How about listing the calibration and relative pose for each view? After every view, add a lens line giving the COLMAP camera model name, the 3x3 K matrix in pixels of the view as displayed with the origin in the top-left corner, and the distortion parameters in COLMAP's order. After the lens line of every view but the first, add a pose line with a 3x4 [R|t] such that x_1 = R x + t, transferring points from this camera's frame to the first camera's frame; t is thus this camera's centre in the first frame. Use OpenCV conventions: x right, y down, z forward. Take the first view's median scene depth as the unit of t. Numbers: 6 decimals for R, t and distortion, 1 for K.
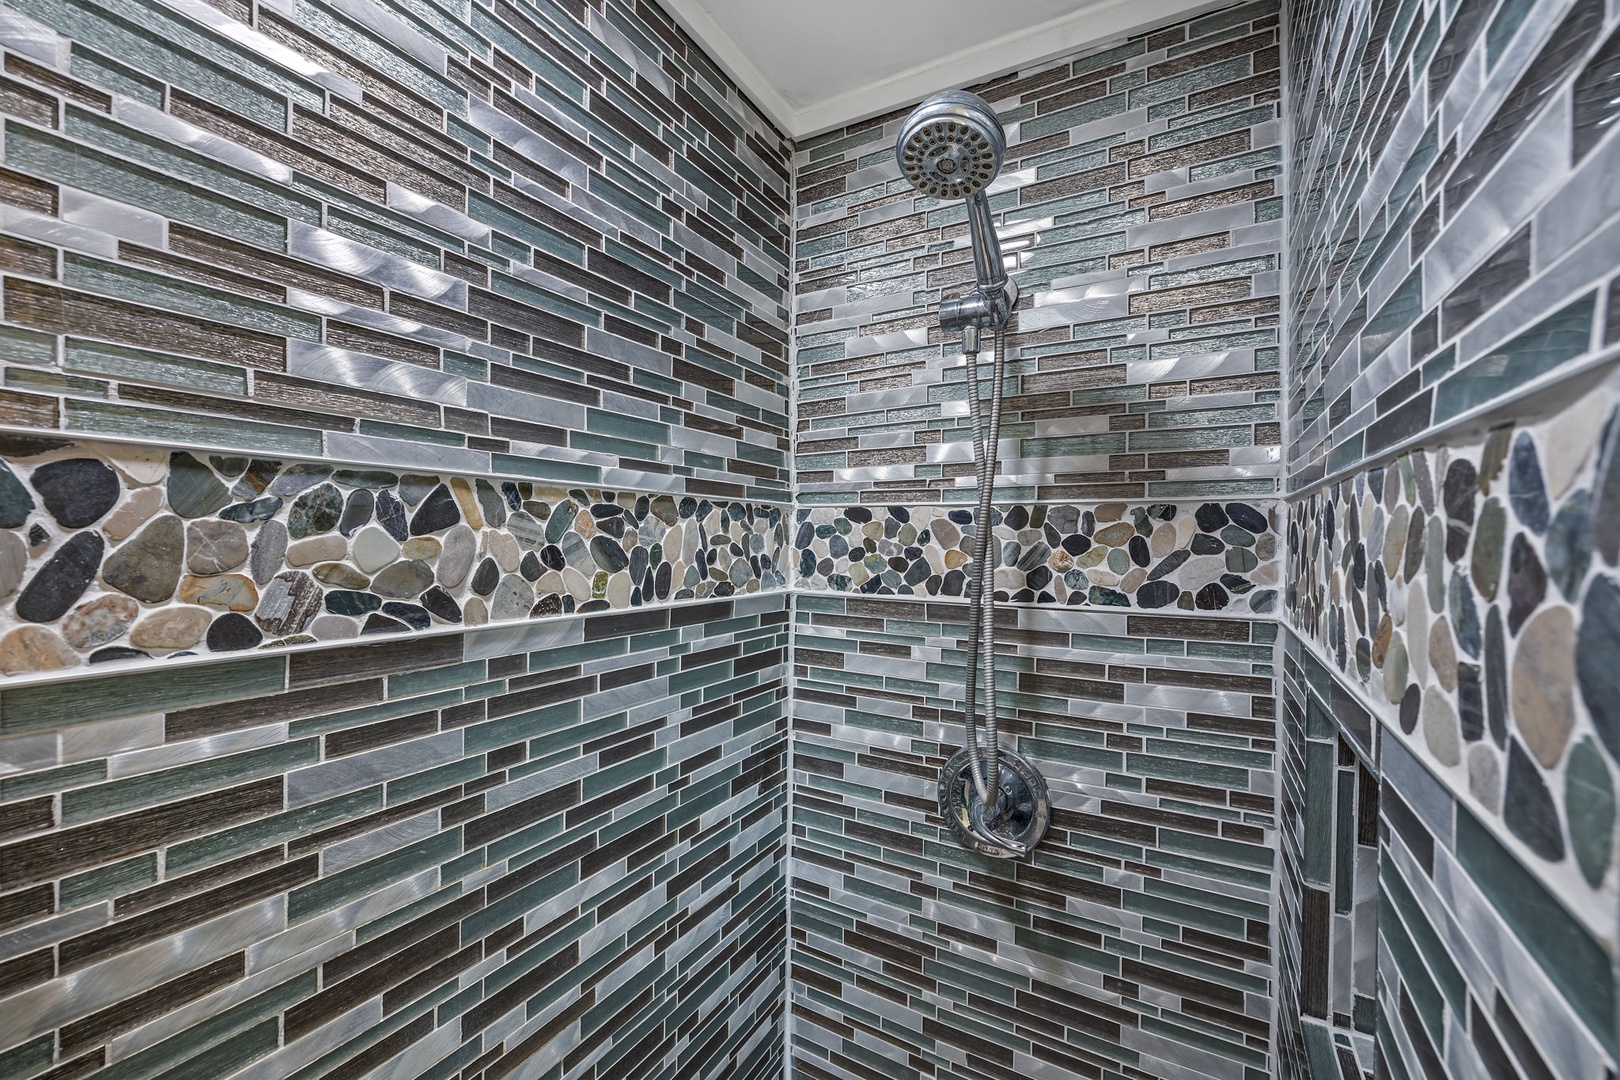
lens RADIAL K [[660.6, 0, 815.6], [0, 660.6, 537.3], [0, 0, 1]] dist [-0.003441, -0.000119]
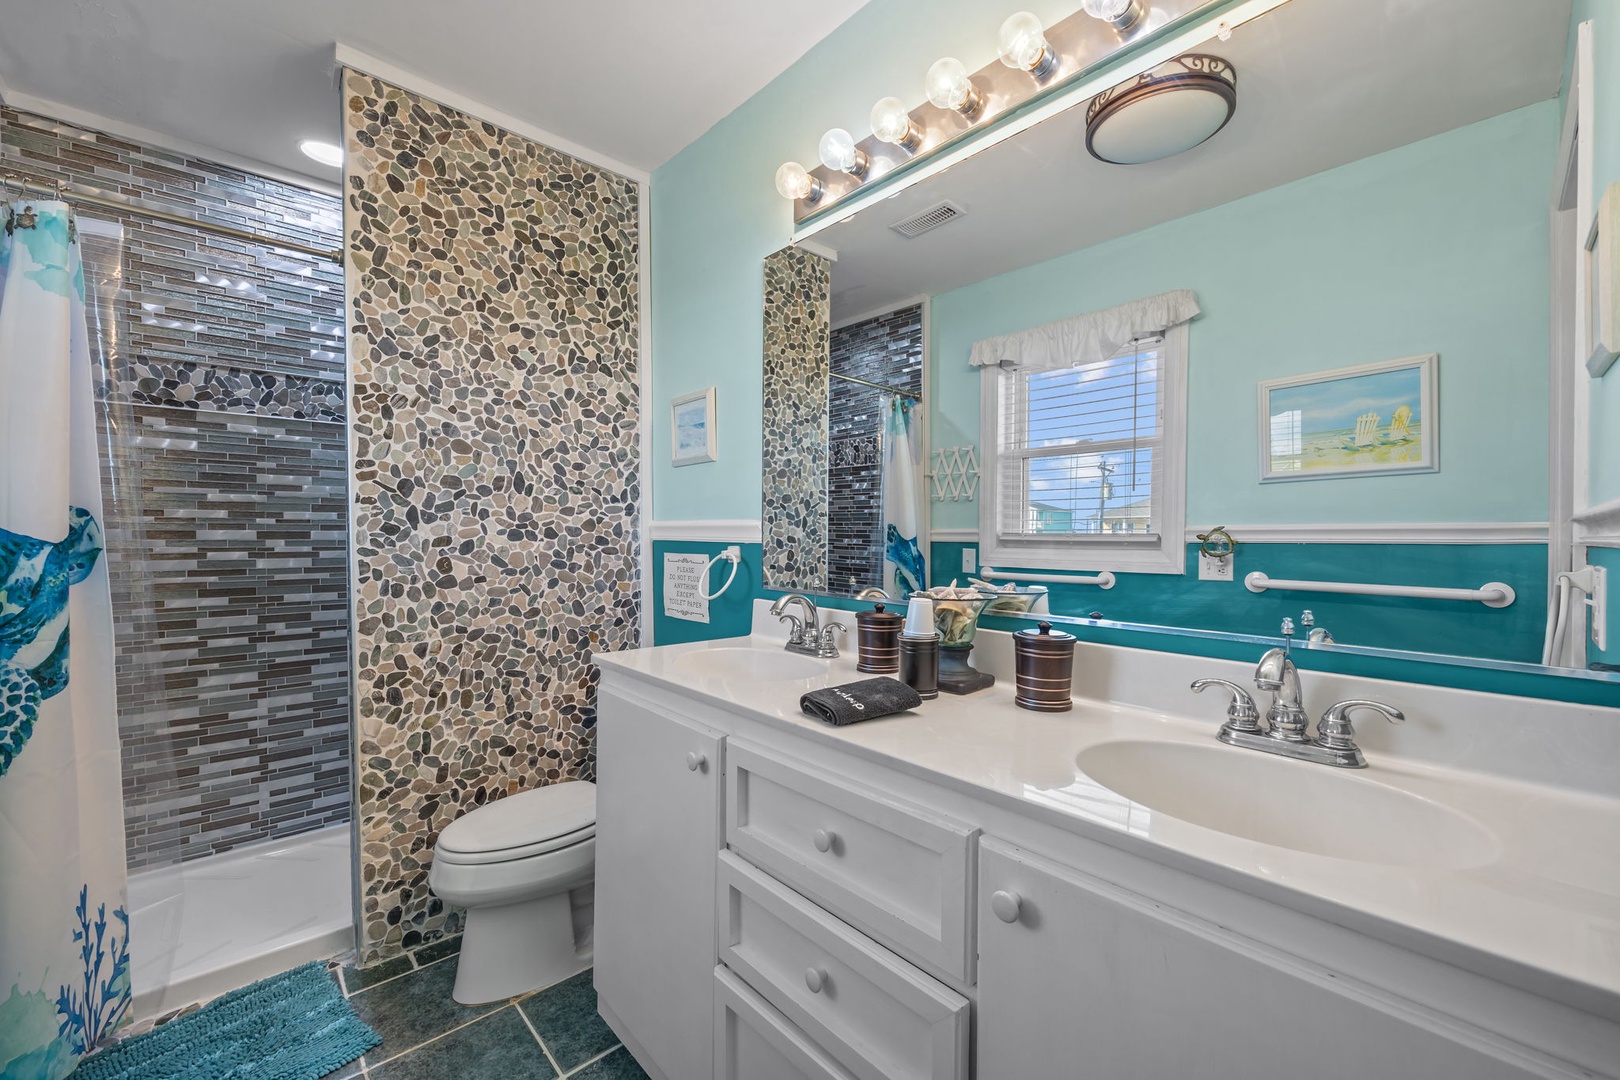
lens RADIAL K [[660.6, 0, 803.2], [0, 660.6, 541.4], [0, 0, 1]] dist [-0.003441, -0.000119]
pose [[0.947419, -0.006269, -0.319936, 3.921146], [0.008287, 0.999953, 0.004947, 1.037626], [0.319890, -0.007338, 0.947426, -2.241413]]
